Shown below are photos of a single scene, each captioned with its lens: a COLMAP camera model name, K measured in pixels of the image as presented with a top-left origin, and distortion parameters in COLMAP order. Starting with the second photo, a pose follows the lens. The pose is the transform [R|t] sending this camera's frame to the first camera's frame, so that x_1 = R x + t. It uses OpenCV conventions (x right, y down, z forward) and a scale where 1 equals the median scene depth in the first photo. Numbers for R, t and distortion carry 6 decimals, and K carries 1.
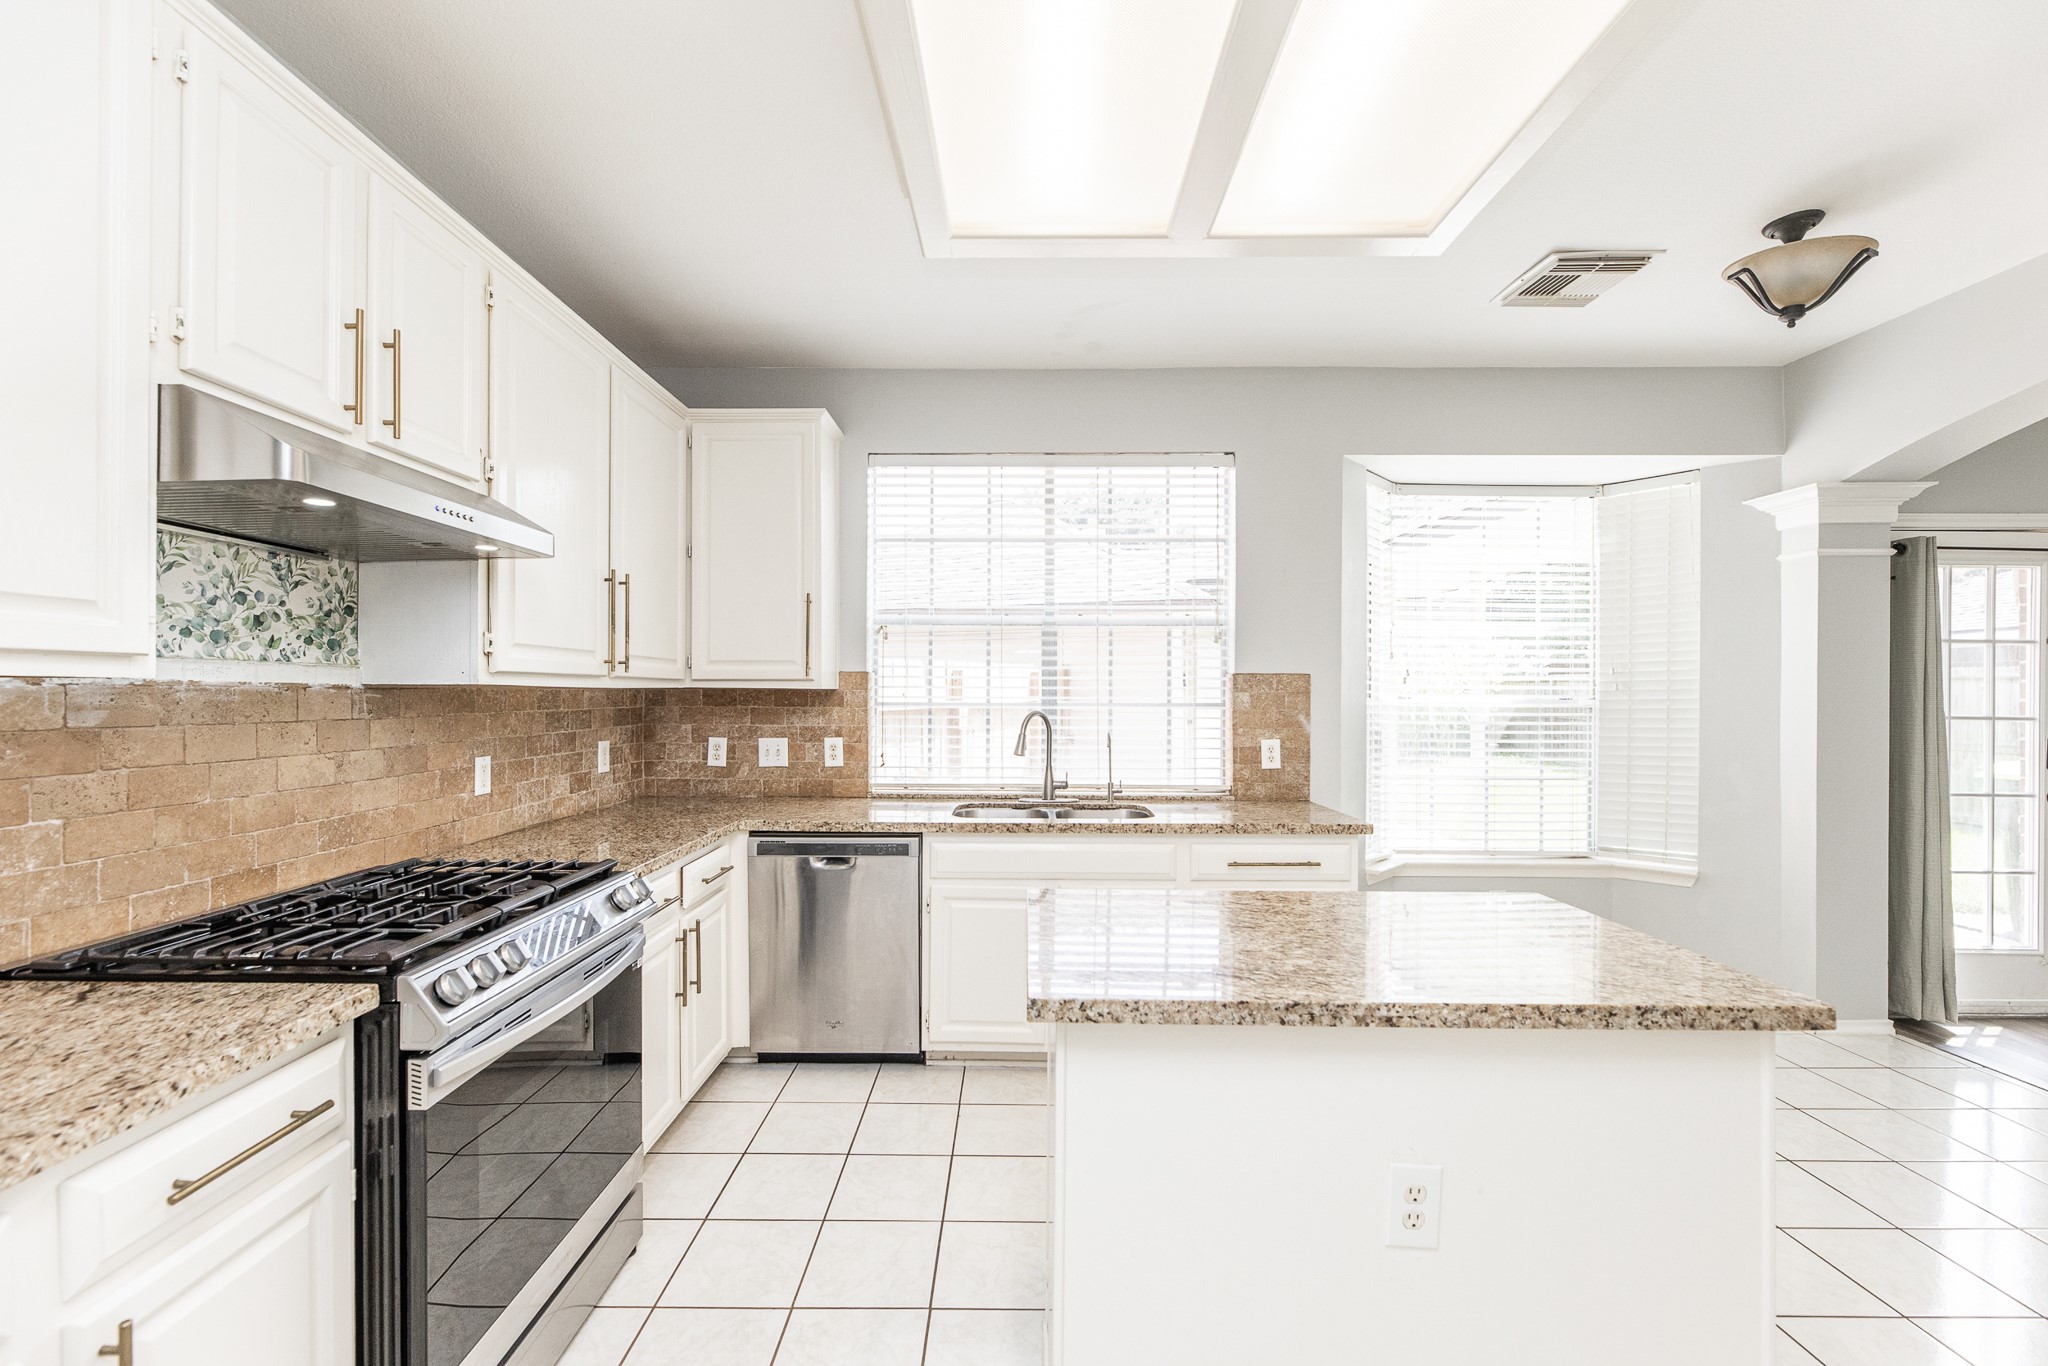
lens RADIAL K [[843.5, 0, 1015.6], [0, 843.5, 691.9], [0, 0, 1]] dist [0.001344, 0.000042]
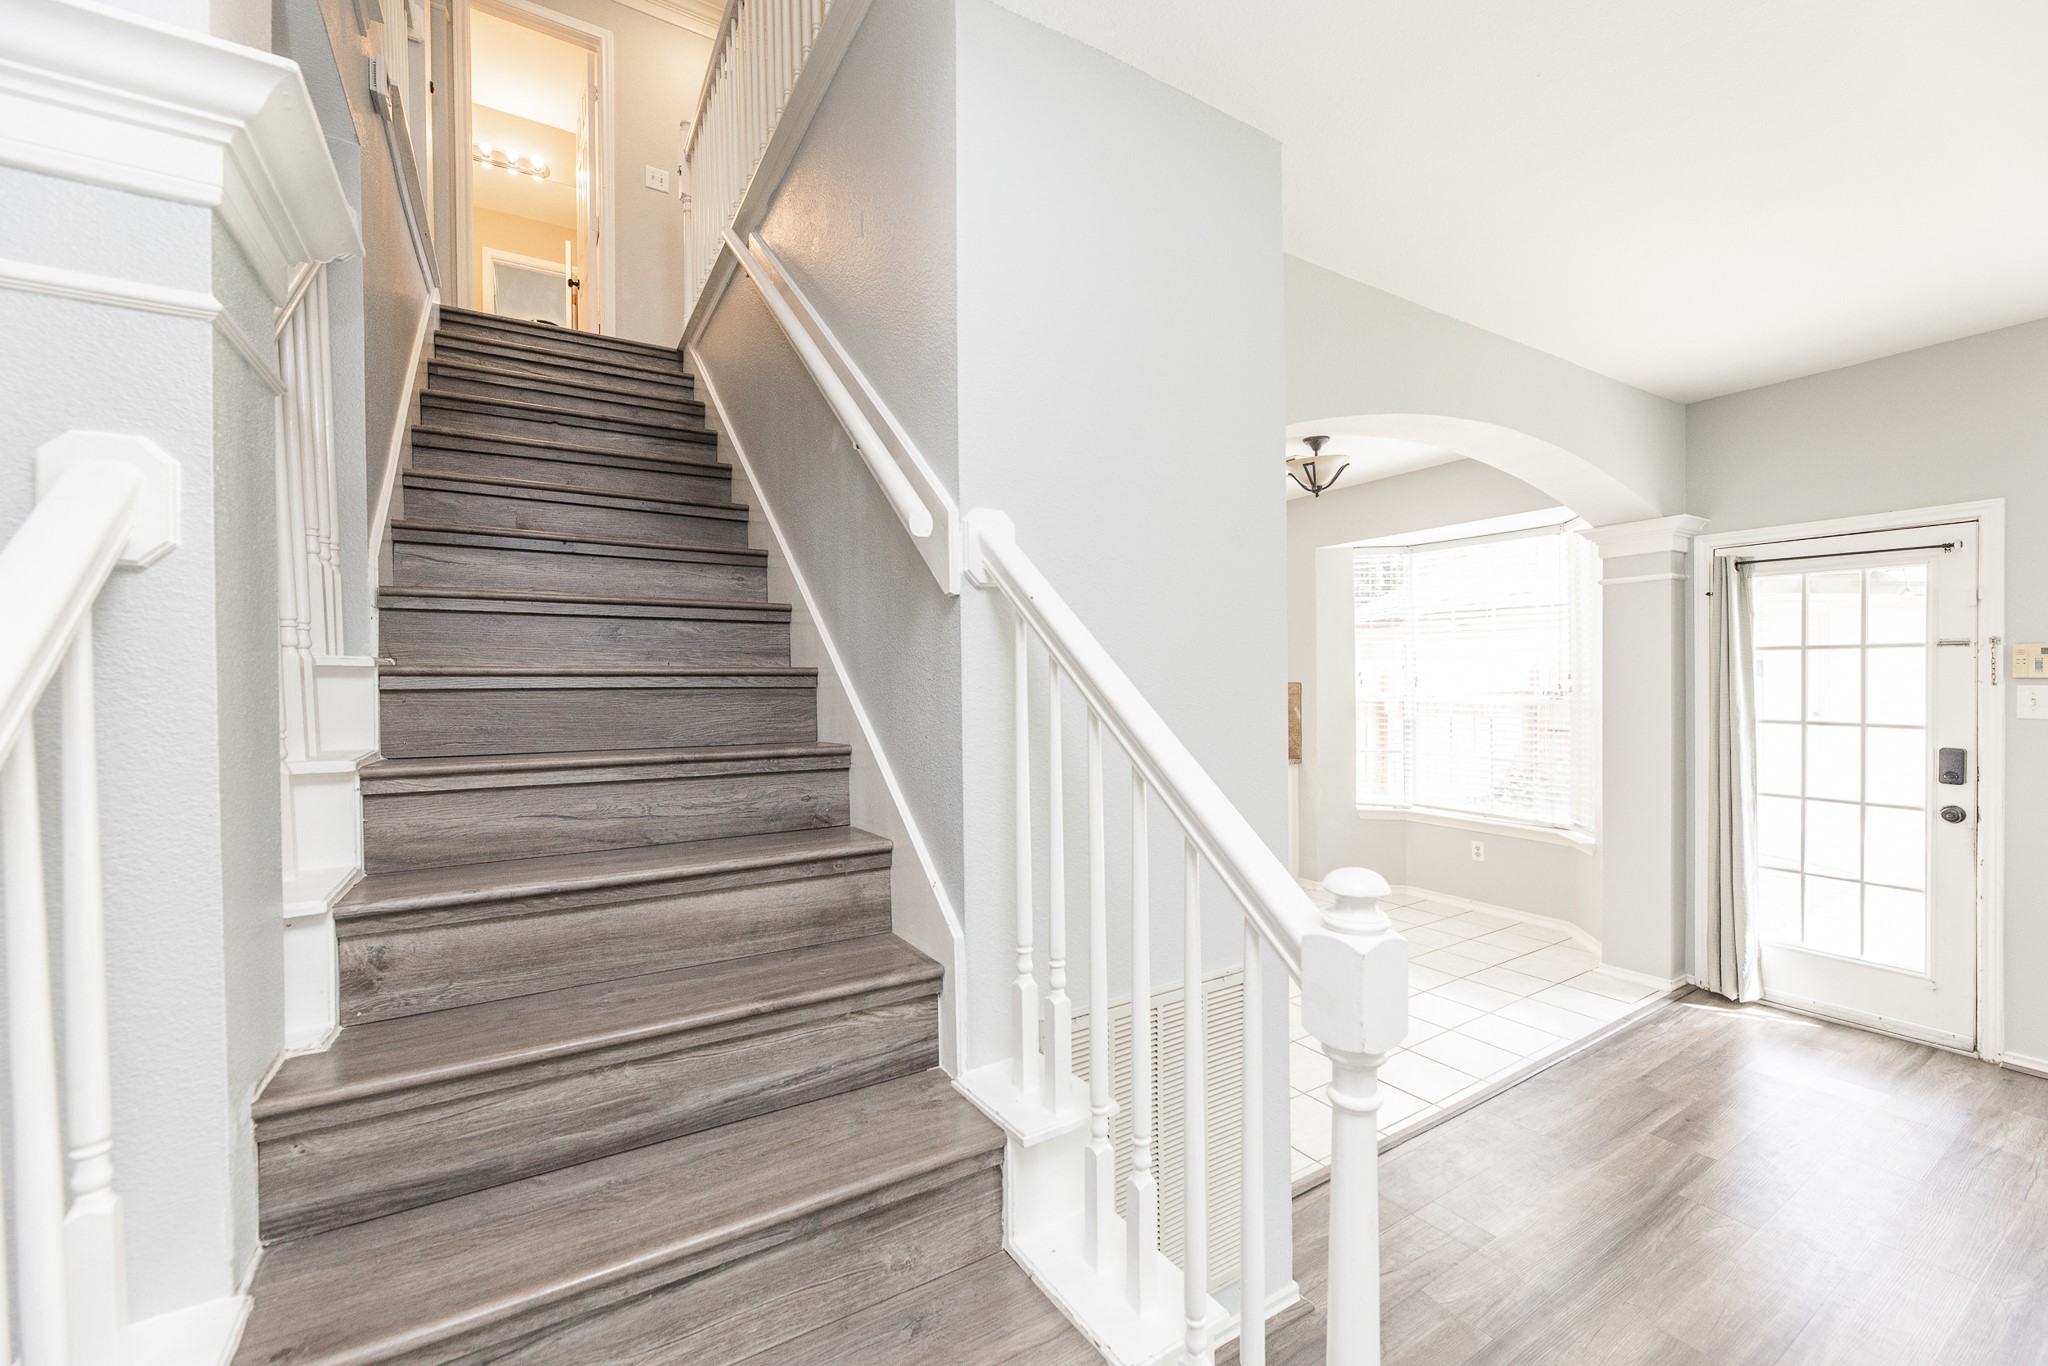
lens RADIAL K [[821.9, 0, 1036.8], [0, 821.9, 679.8], [0, 0, 1]] dist [-0.002221, 0.000011]
pose [[0.540495, -0.006011, -0.841326, 2.362391], [0.014448, 0.999893, 0.002138, -0.064093], [0.841223, -0.013311, 0.540524, -0.534910]]
